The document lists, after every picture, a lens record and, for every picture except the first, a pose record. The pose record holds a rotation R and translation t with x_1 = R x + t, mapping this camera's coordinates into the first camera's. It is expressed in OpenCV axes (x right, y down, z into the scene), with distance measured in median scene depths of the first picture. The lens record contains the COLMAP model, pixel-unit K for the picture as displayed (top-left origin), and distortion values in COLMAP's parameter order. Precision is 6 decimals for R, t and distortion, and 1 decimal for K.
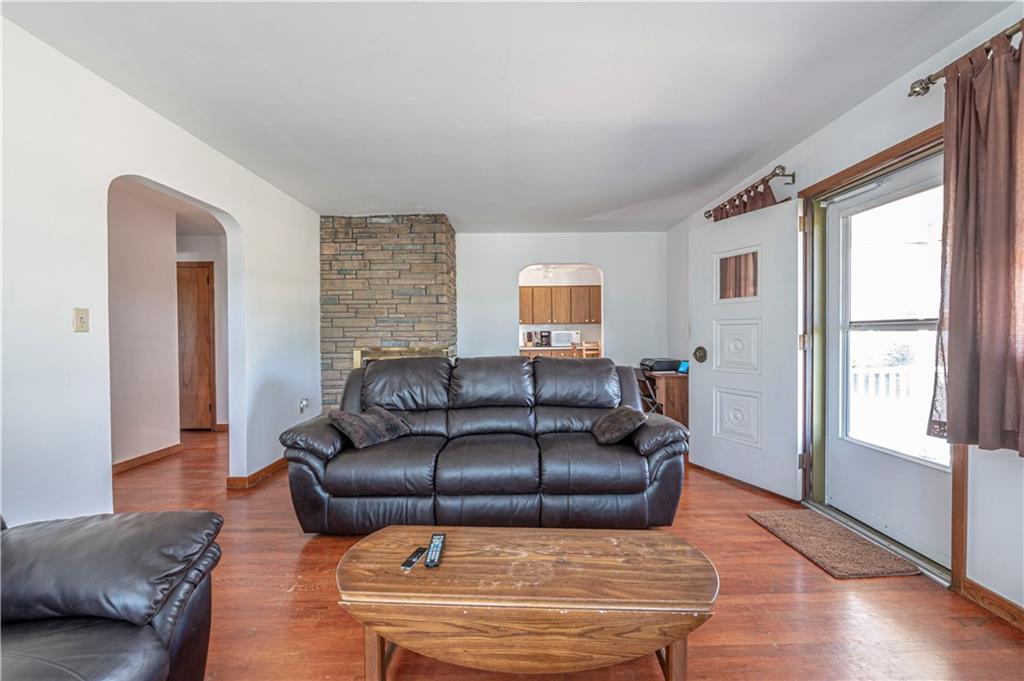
lens RADIAL K [[410.8, 0, 512.0], [0, 410.8, 340.5], [0, 0, 1]] dist [-0.001488, -0.000223]
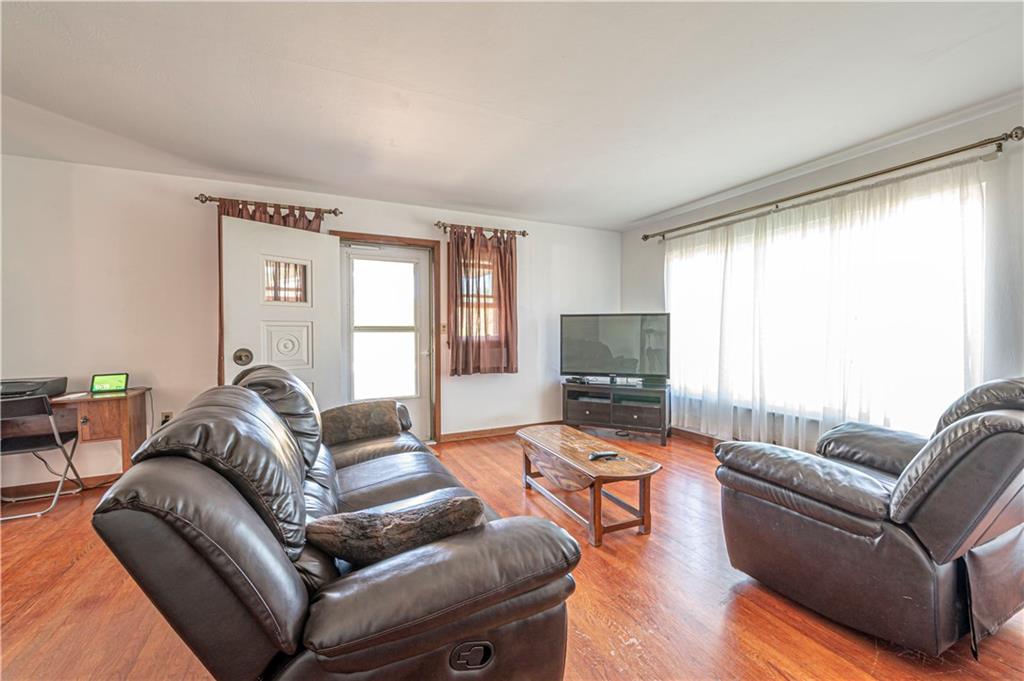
lens RADIAL K [[410.8, 0, 512.0], [0, 410.8, 340.5], [0, 0, 1]] dist [-0.001488, -0.000223]
pose [[-0.431586, -0.007259, 0.902043, -0.786086], [0.029620, 0.999314, 0.022214, -0.007399], [-0.901585, 0.036305, -0.431075, 1.042485]]
